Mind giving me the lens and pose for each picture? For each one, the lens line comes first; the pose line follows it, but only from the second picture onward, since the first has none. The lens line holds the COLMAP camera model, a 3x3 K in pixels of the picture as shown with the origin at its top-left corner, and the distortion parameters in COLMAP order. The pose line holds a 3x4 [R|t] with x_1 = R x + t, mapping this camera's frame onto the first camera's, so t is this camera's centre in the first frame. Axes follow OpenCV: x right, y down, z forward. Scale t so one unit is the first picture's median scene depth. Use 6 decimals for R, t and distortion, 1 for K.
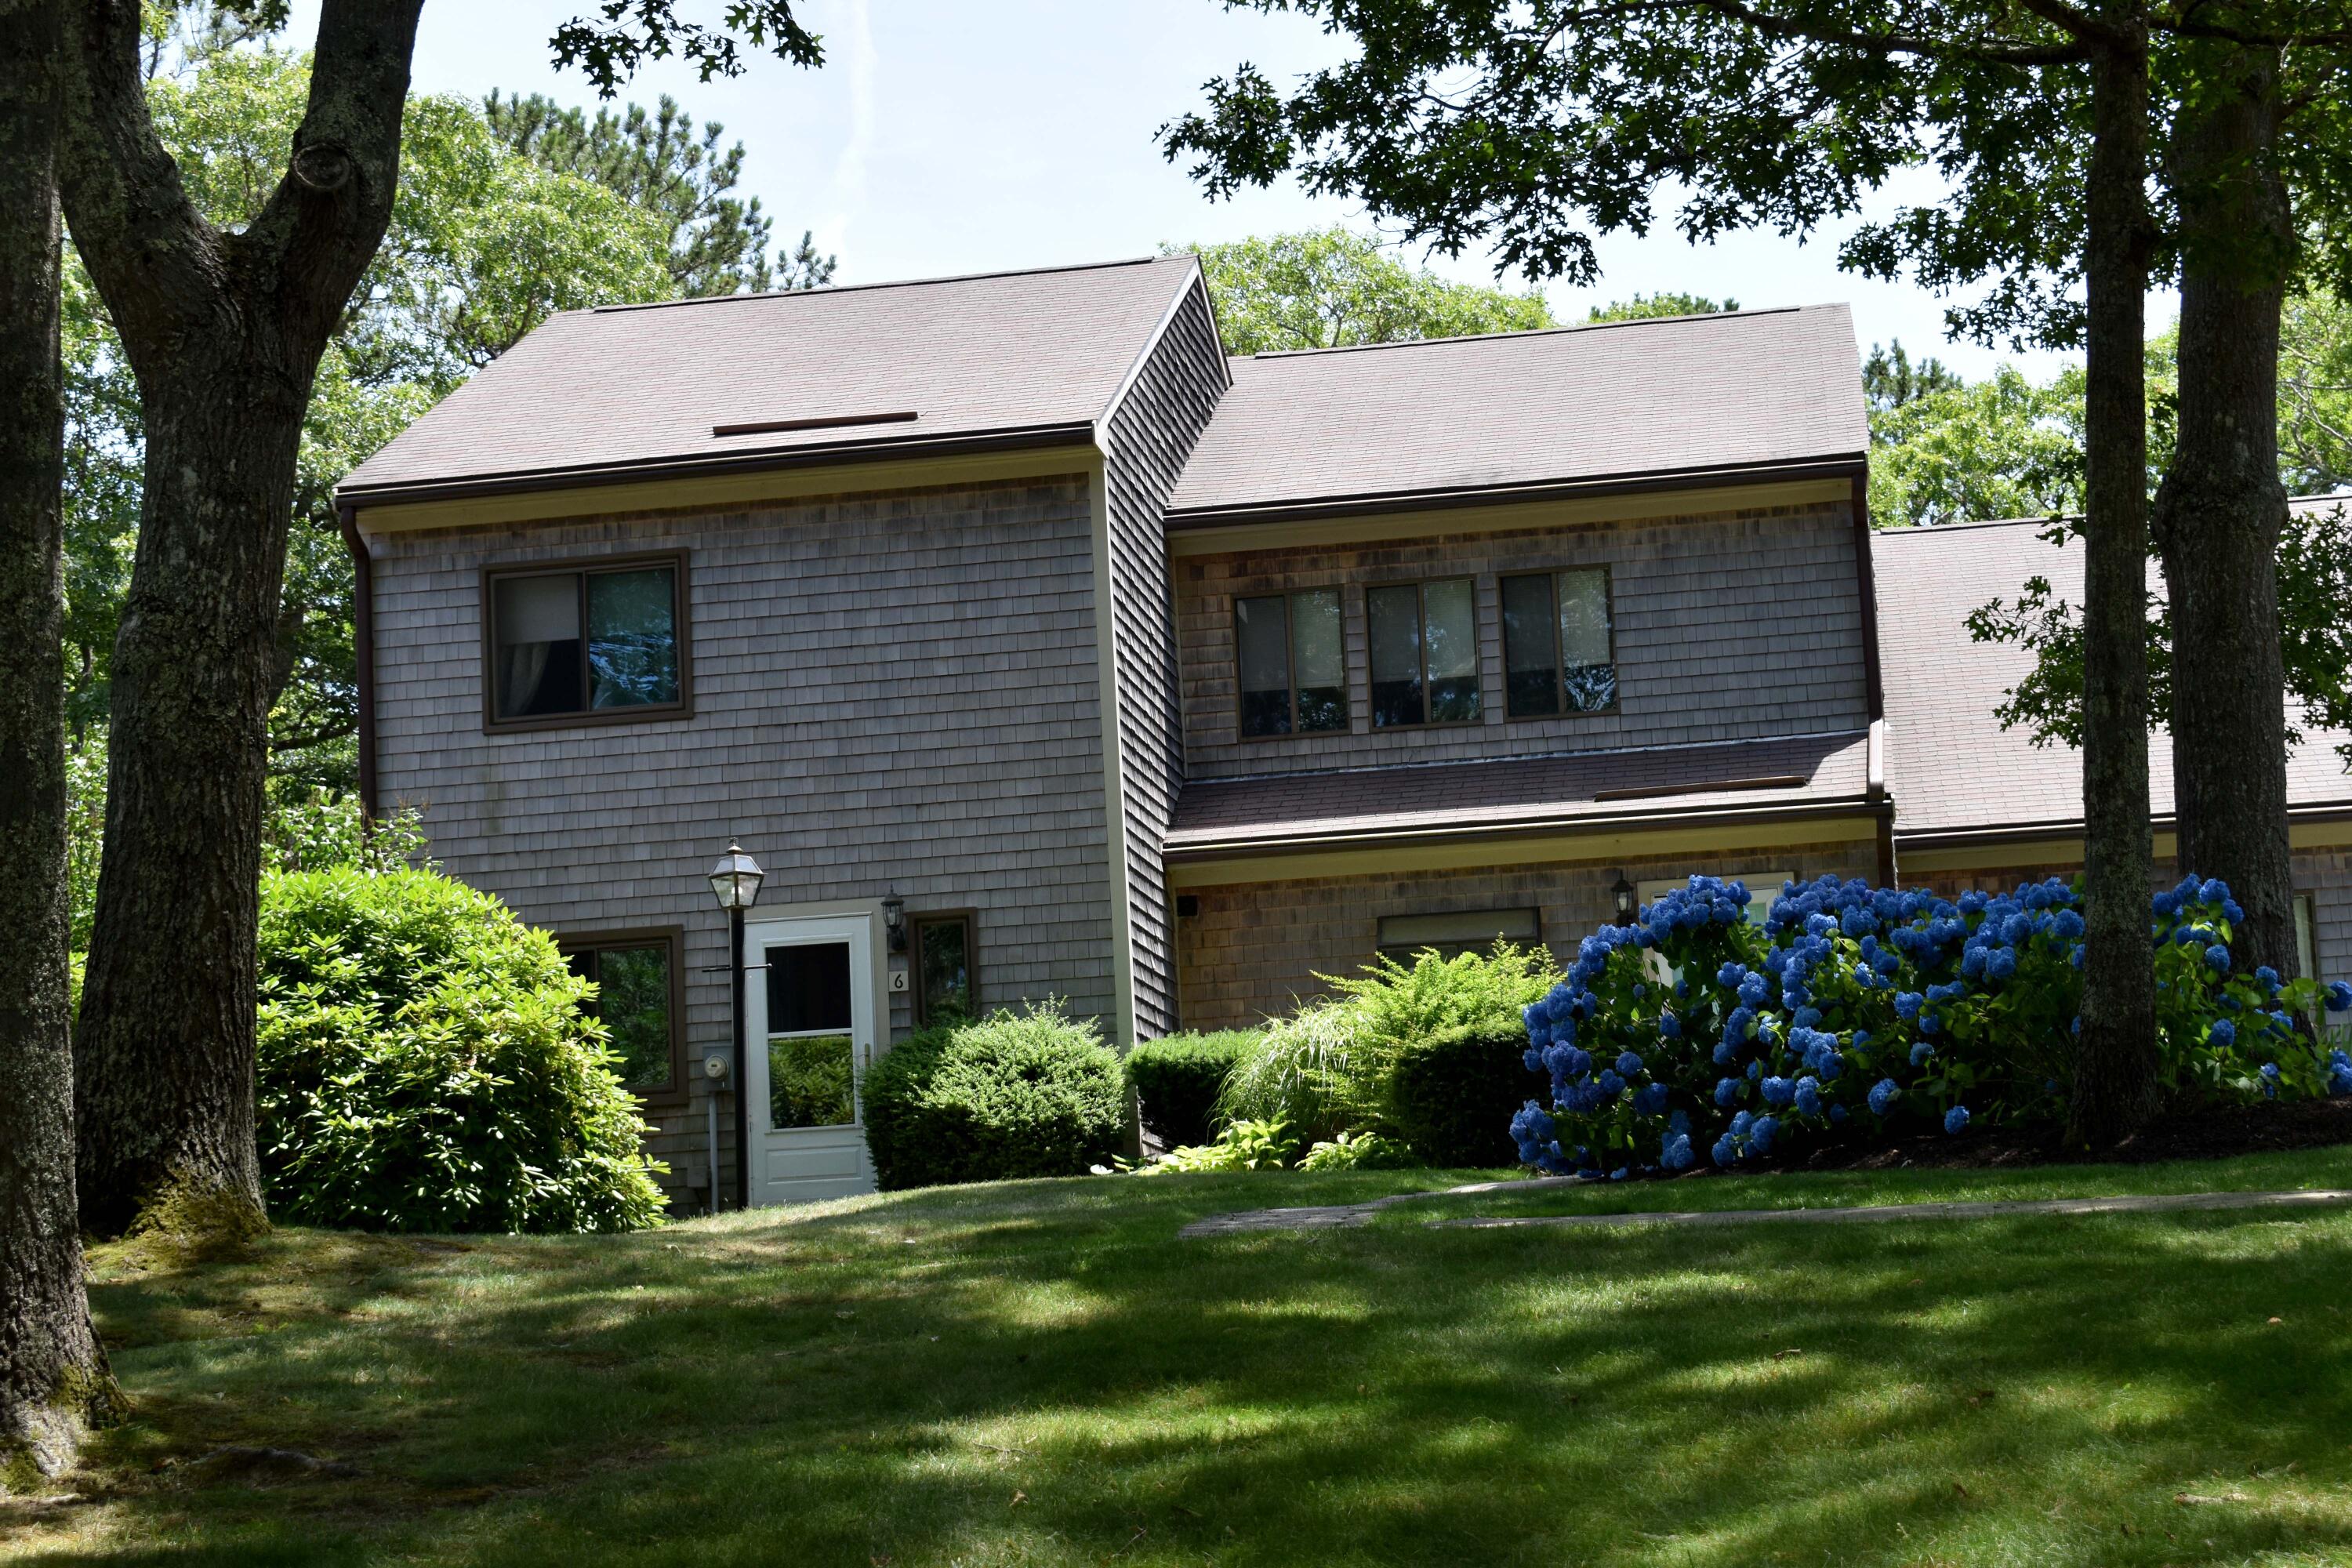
lens RADIAL K [[4253.8, 0, 1175.3], [0, 4253.8, 782.6], [0, 0, 1]] dist [0.022736, 0.000000]
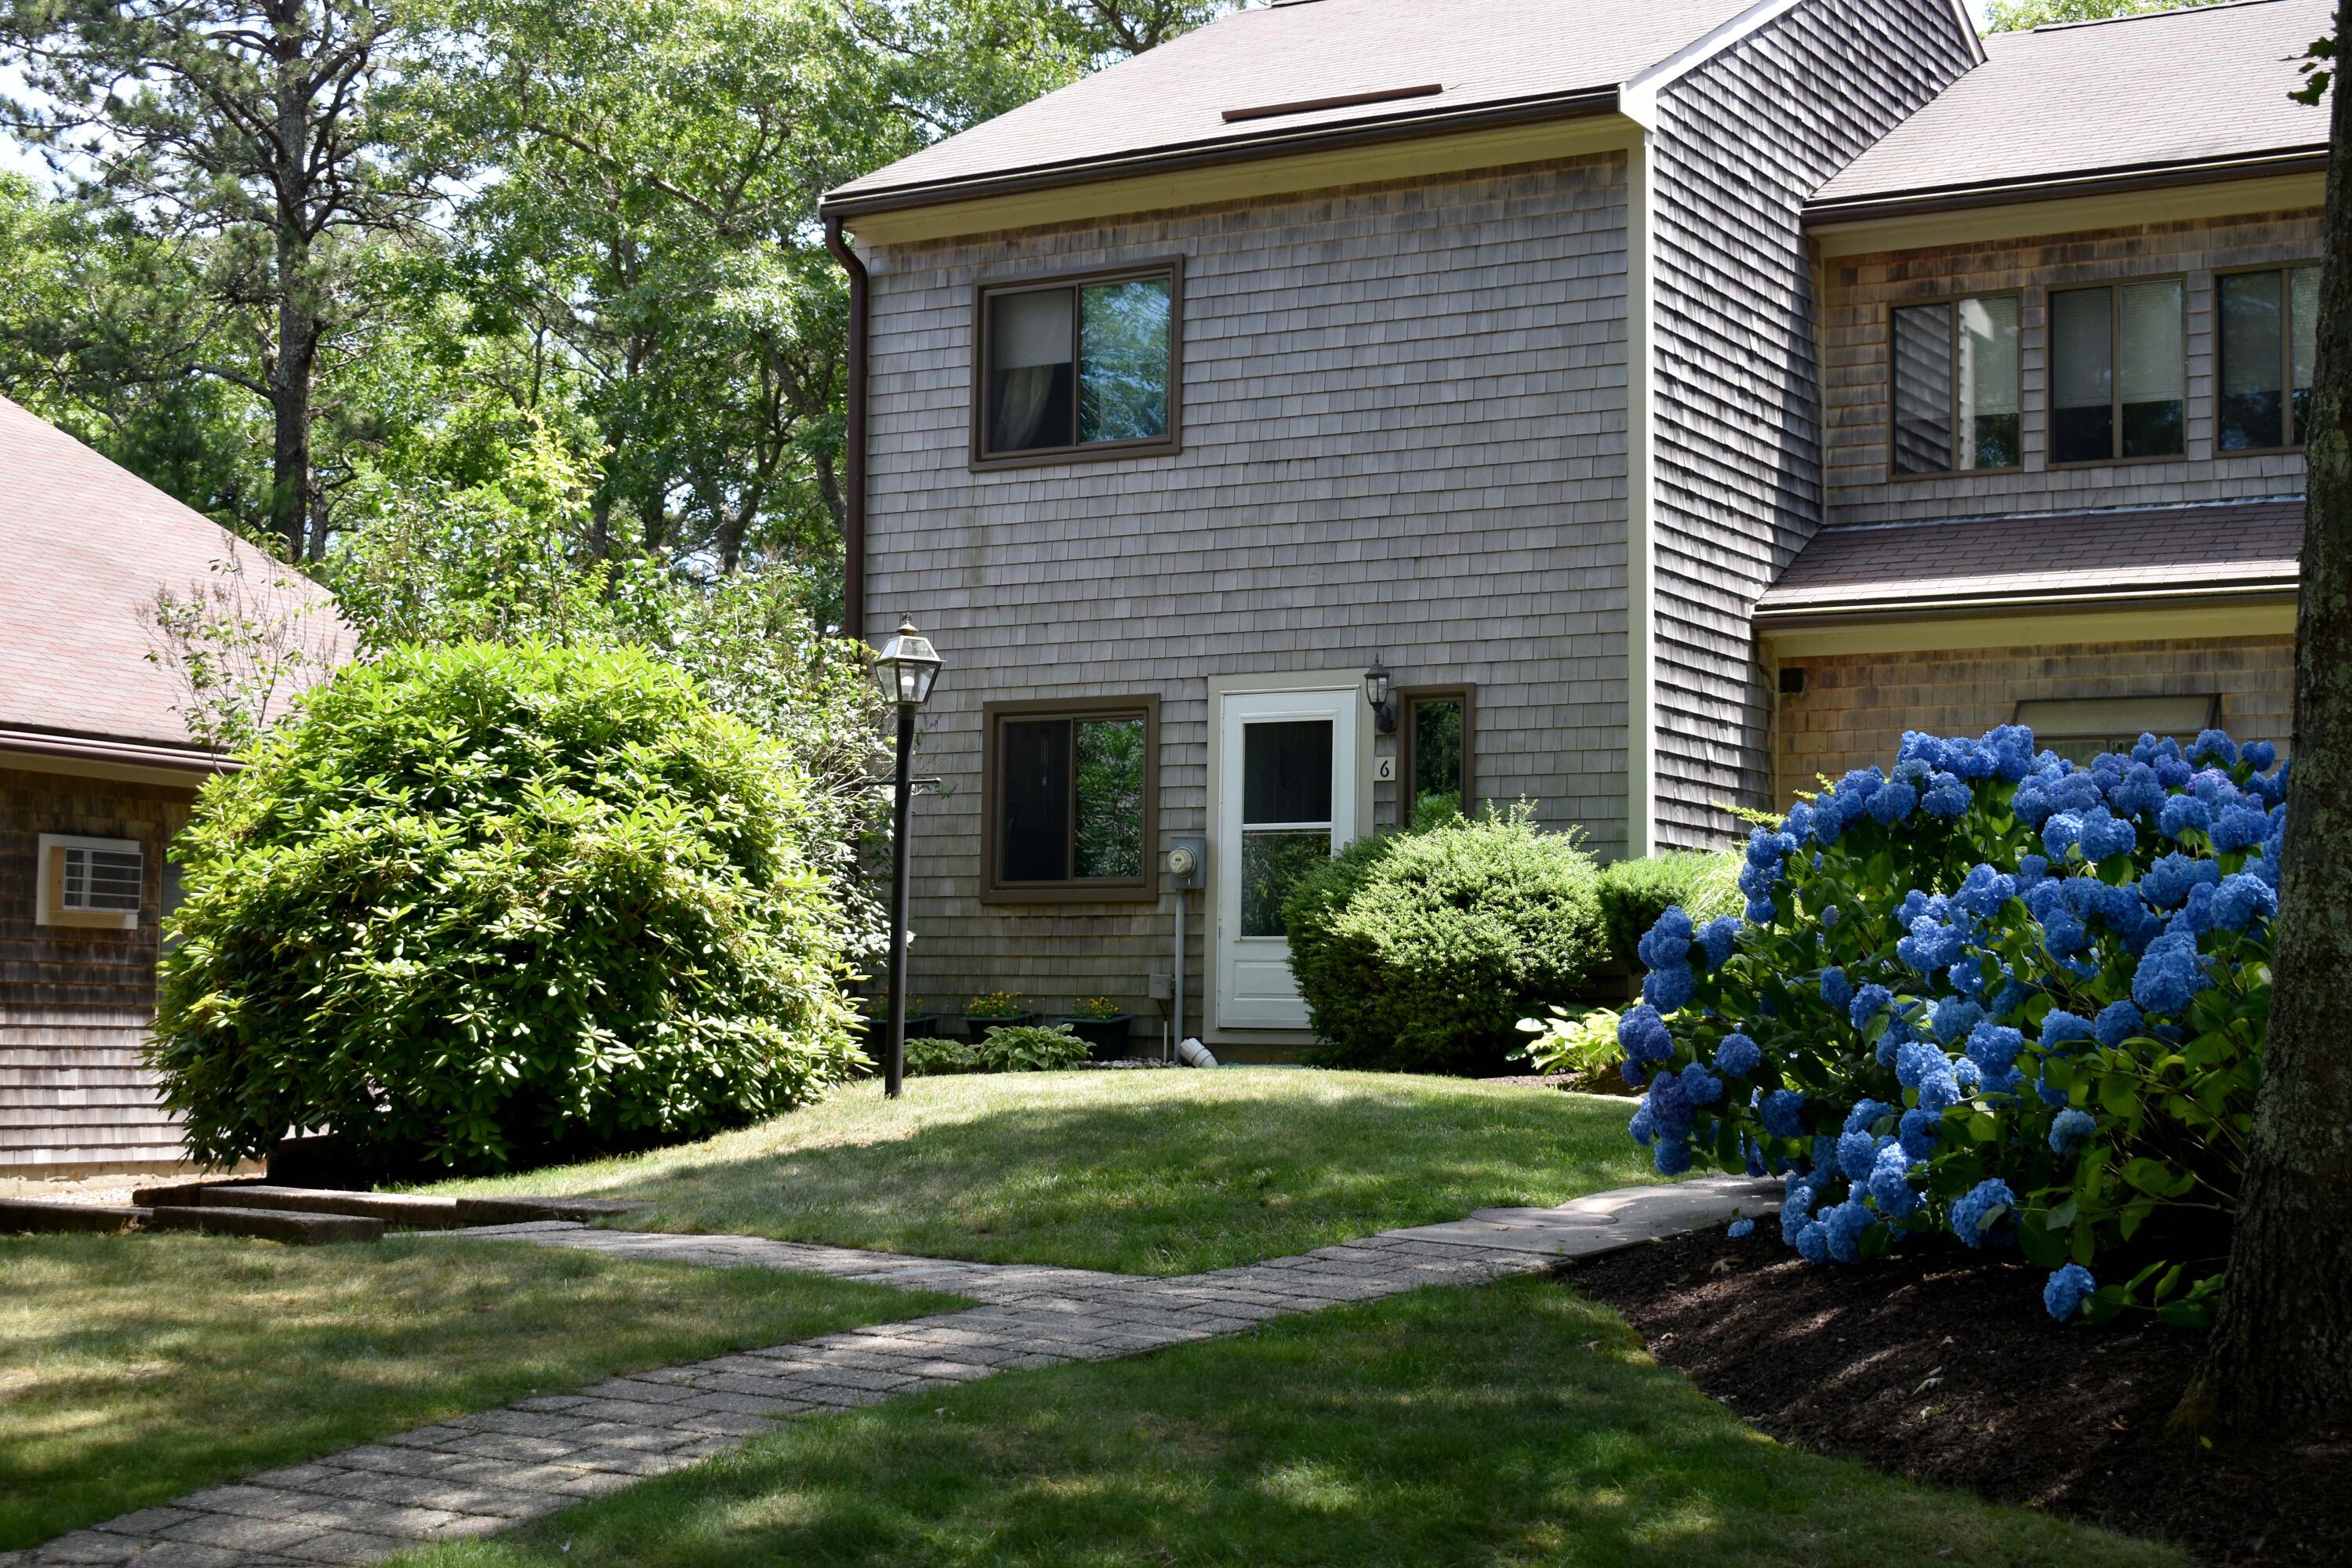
lens RADIAL K [[3384.9, 0, 1176.0], [0, 3384.9, 786.9], [0, 0, 1]] dist [-0.031643, 0.000000]
pose [[0.932704, 0.034739, -0.358965, 0.133986], [-0.003341, 0.996140, 0.087720, -0.008024], [0.360627, -0.080617, 0.929220, 0.358313]]
